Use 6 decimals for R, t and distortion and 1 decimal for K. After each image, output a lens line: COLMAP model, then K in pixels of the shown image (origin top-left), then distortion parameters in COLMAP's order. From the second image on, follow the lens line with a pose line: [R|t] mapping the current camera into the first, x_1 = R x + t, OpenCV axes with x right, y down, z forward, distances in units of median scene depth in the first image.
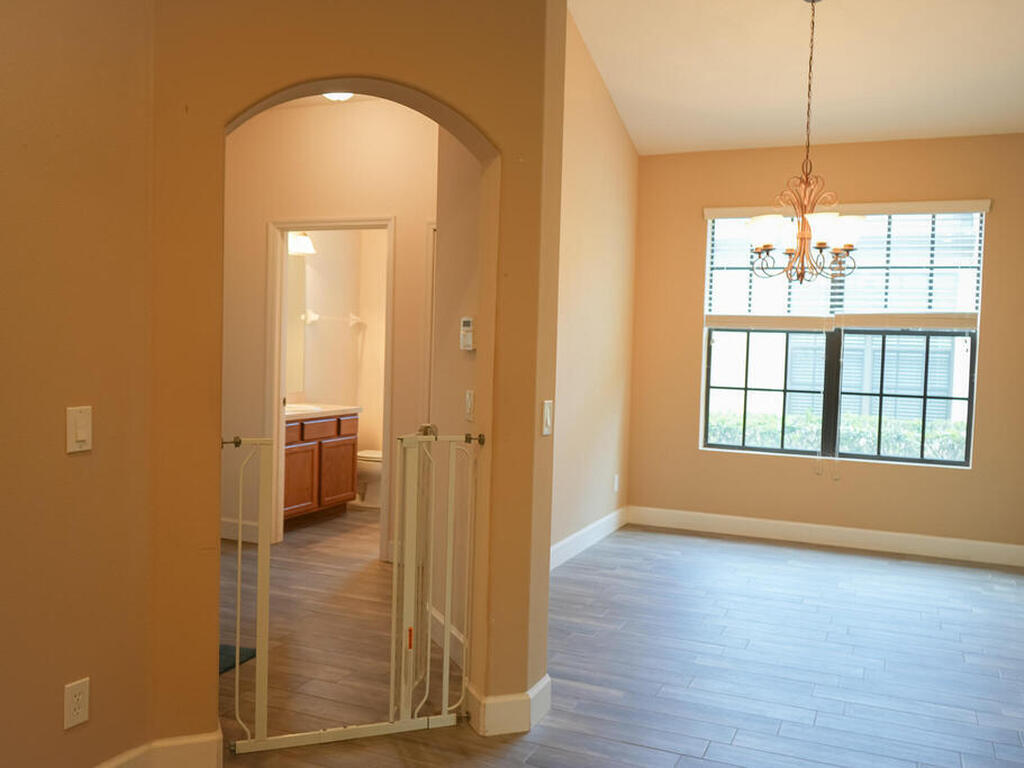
lens RADIAL K [[929.3, 0, 503.3], [0, 929.3, 382.9], [0, 0, 1]] dist [-0.019431, 0.003885]
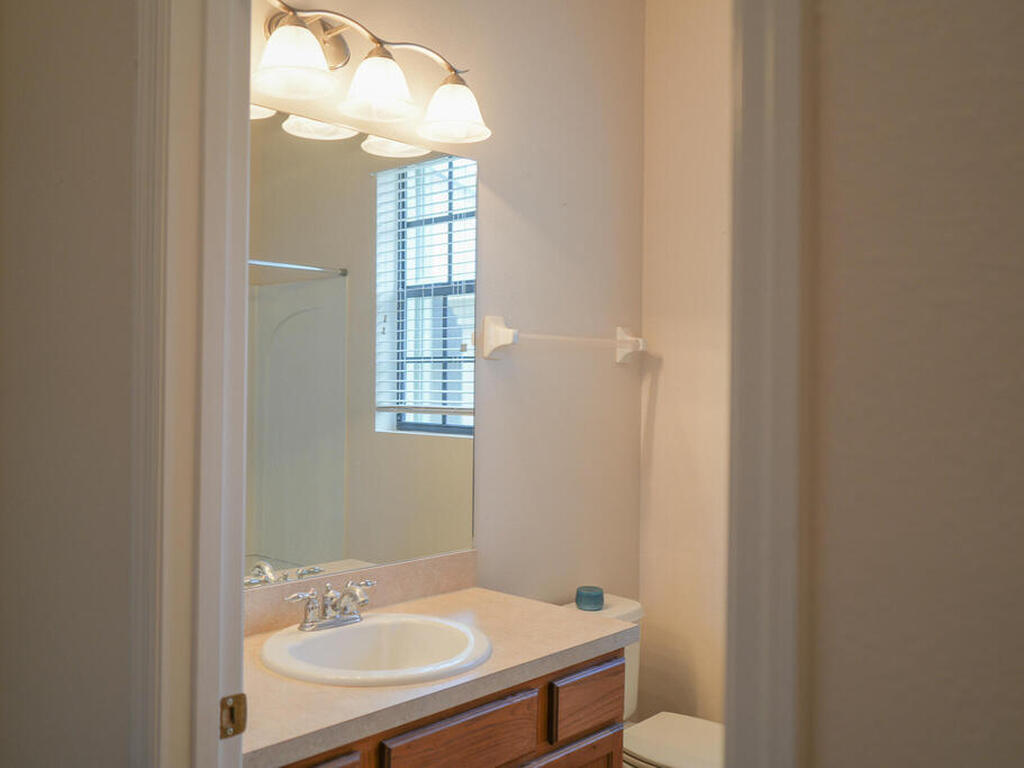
lens RADIAL K [[929.3, 0, 503.3], [0, 929.3, 382.9], [0, 0, 1]] dist [-0.019431, 0.003885]
pose [[0.942705, -0.017307, -0.333179, -0.041429], [0.001056, 0.998803, -0.048894, -0.016911], [0.333627, 0.045740, 0.941595, 0.315334]]
